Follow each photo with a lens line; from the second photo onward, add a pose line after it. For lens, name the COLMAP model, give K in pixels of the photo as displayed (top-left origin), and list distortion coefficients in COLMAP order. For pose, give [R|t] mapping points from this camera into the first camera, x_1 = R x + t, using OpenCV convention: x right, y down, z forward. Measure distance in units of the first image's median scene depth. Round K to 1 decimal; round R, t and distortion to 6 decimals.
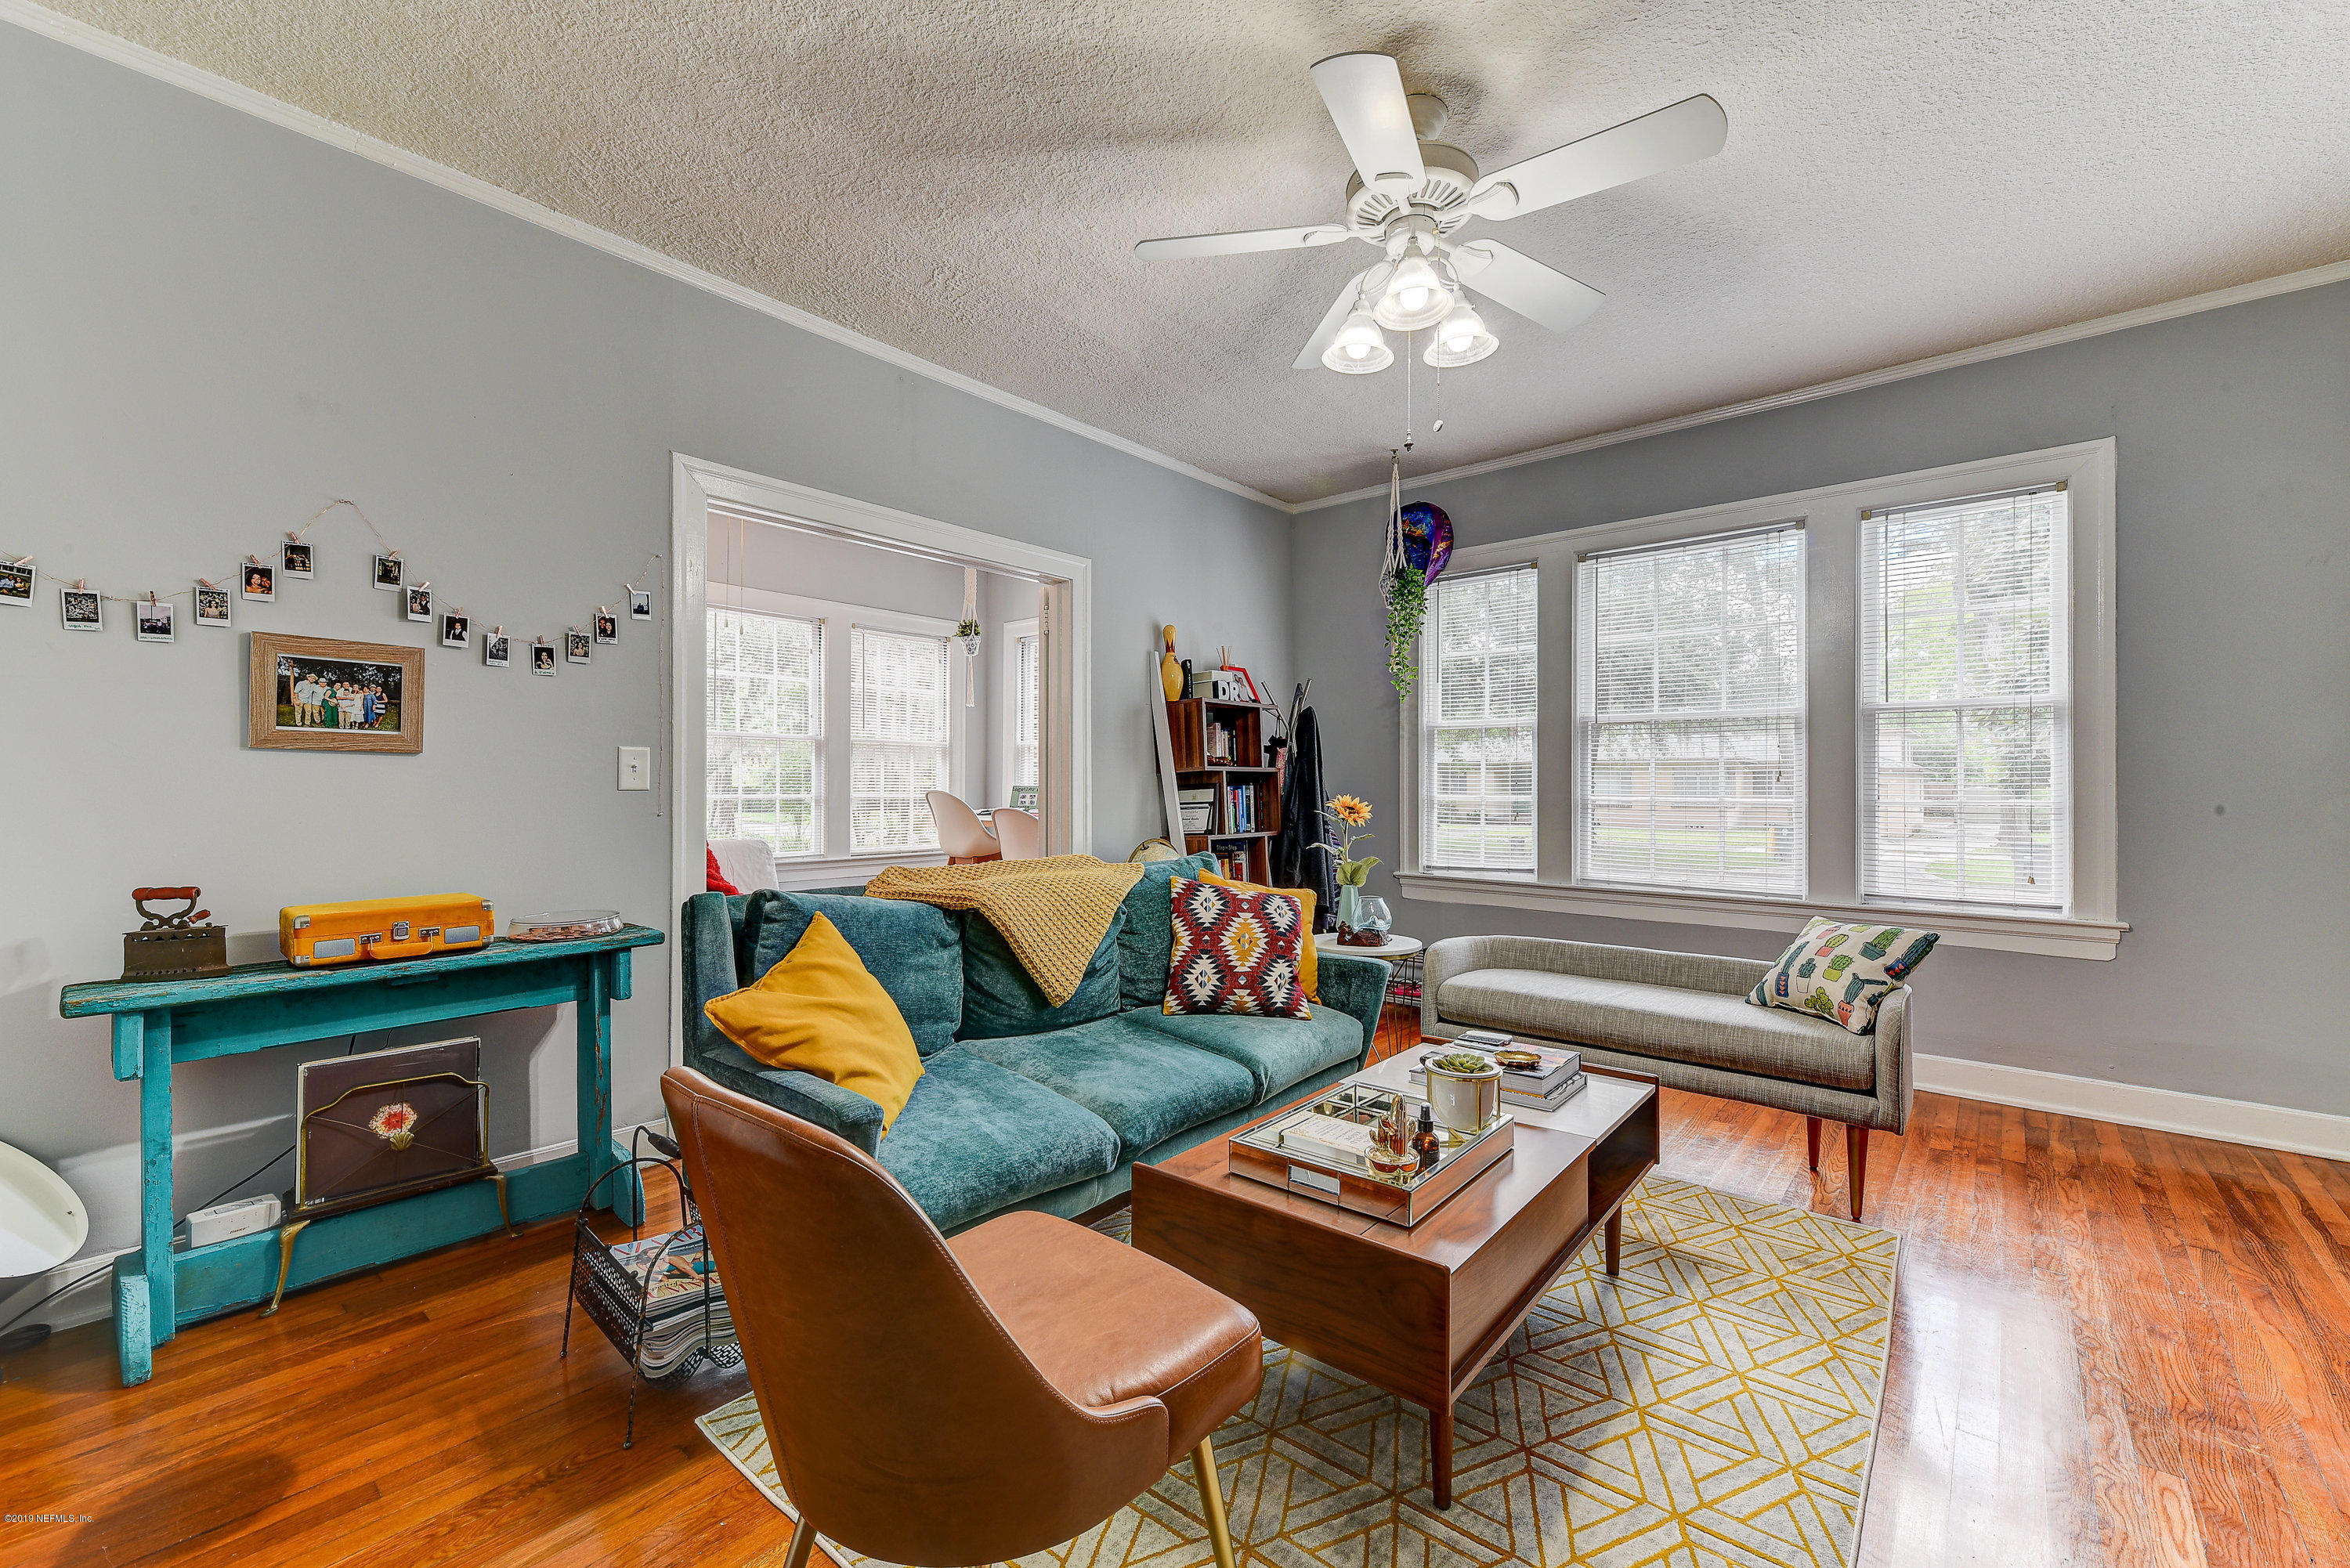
lens RADIAL K [[960.4, 0, 1189.1], [0, 960.4, 796.3], [0, 0, 1]] dist [0.007112, -0.000564]
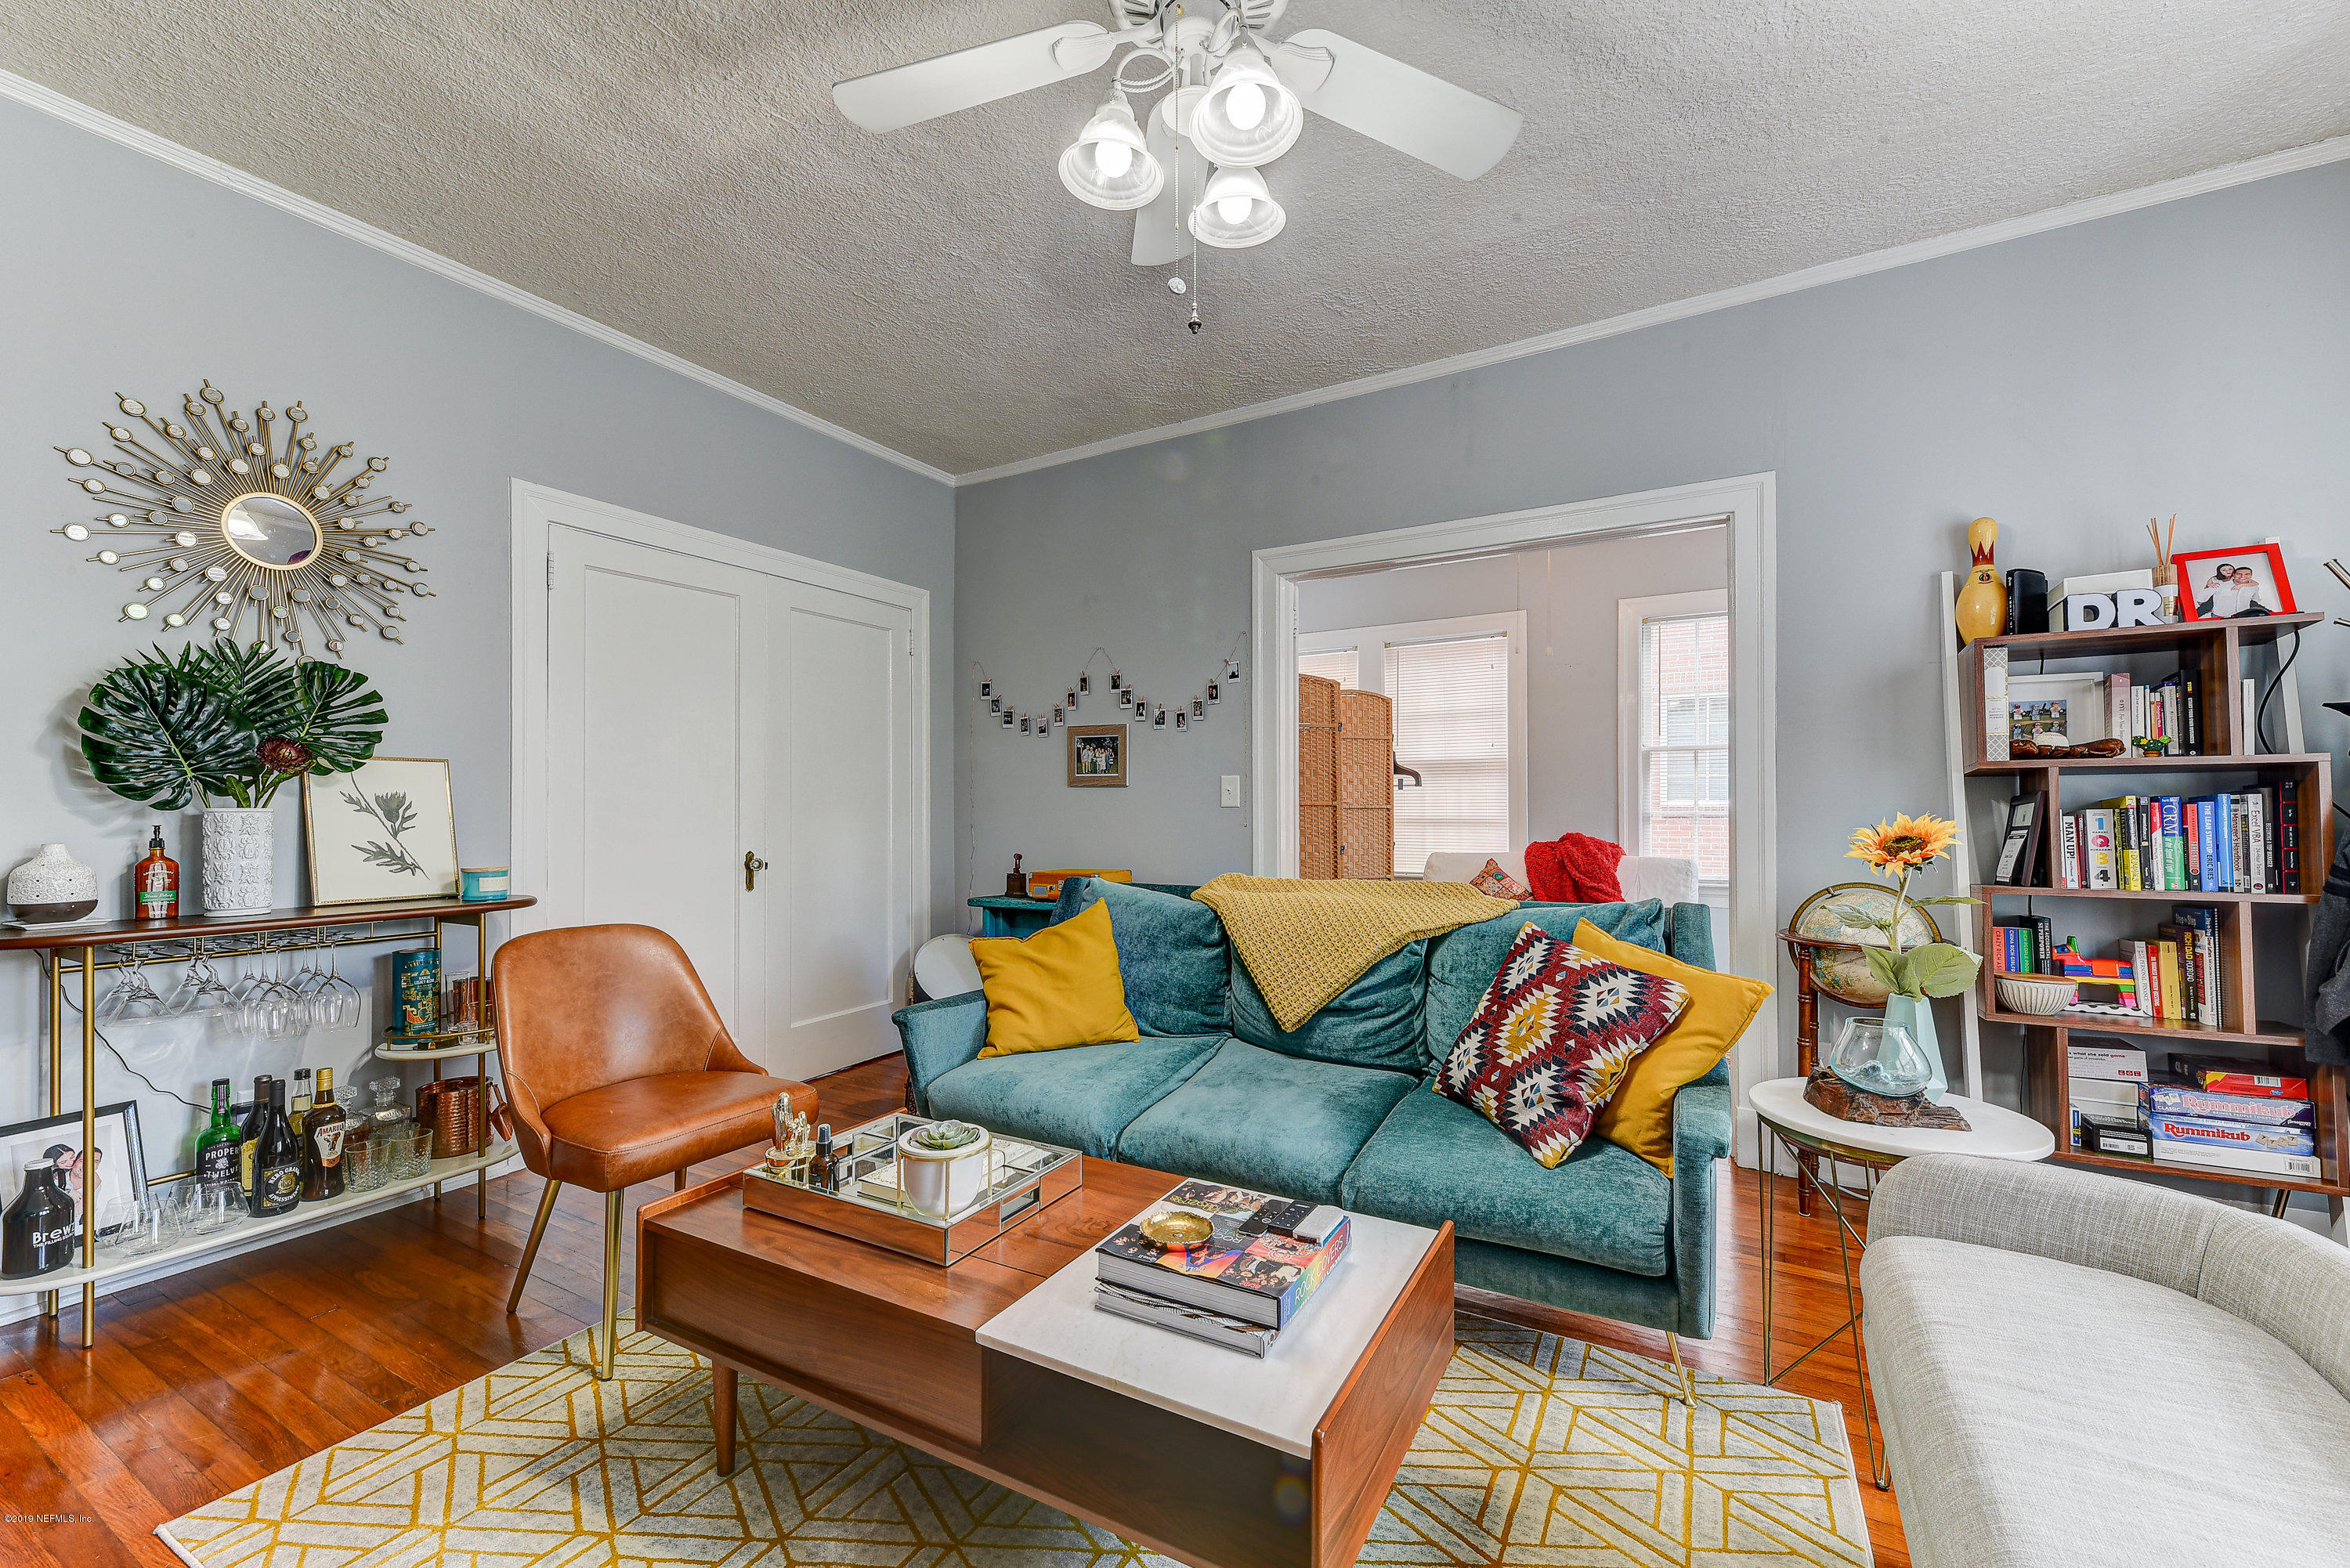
lens RADIAL K [[960.4, 0, 1189.0], [0, 960.4, 787.9], [0, 0, 1]] dist [0.007112, -0.000564]
pose [[0.175921, -0.022955, -0.984137, 0.779154], [-0.003319, 0.999709, -0.023912, -0.000806], [0.984399, 0.007473, 0.175793, 0.717993]]
